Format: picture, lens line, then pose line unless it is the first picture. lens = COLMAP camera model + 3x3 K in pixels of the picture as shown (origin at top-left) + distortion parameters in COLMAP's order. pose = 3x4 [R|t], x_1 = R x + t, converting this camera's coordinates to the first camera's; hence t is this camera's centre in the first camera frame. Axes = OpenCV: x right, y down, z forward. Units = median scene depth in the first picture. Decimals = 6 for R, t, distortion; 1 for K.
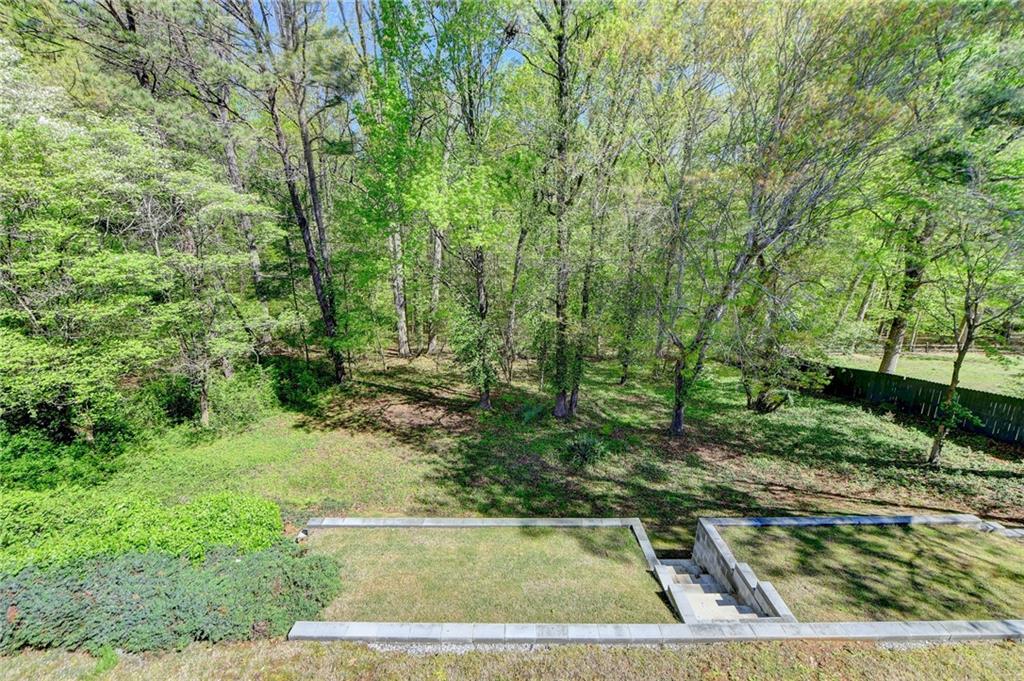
lens RADIAL K [[408.1, 0, 517.6], [0, 408.1, 337.4], [0, 0, 1]] dist [-0.009162, -0.000886]
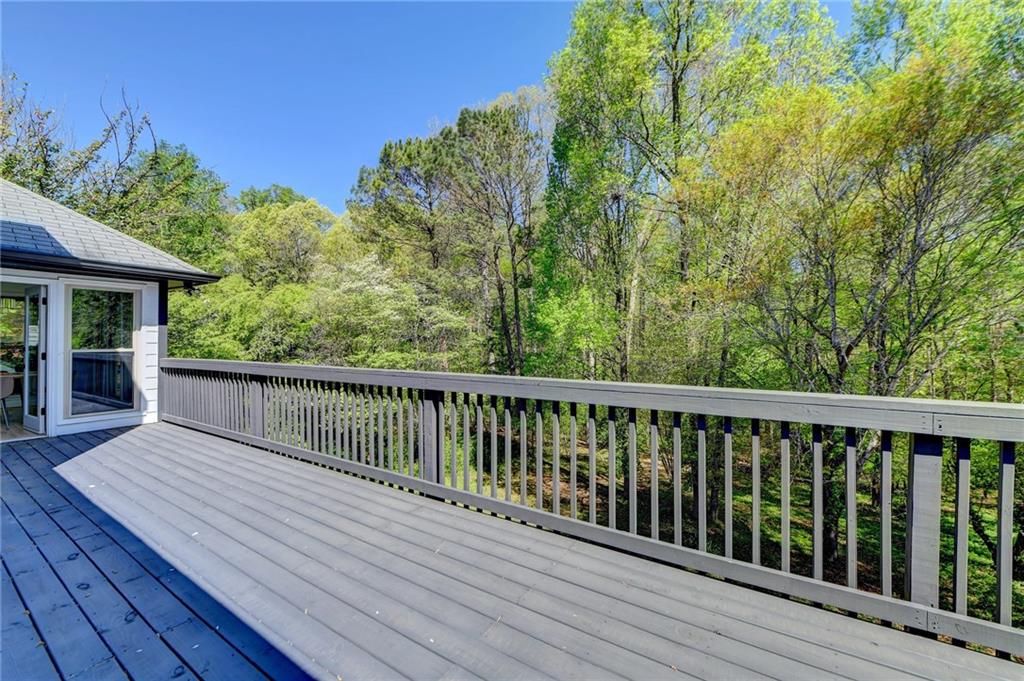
lens RADIAL K [[408.1, 0, 518.3], [0, 408.1, 336.4], [0, 0, 1]] dist [-0.009162, -0.000886]
pose [[0.840087, -0.020846, -0.542051, 0.366982], [-0.115567, 0.969443, -0.216391, 0.042478], [0.529998, 0.244430, 0.812007, -0.163419]]
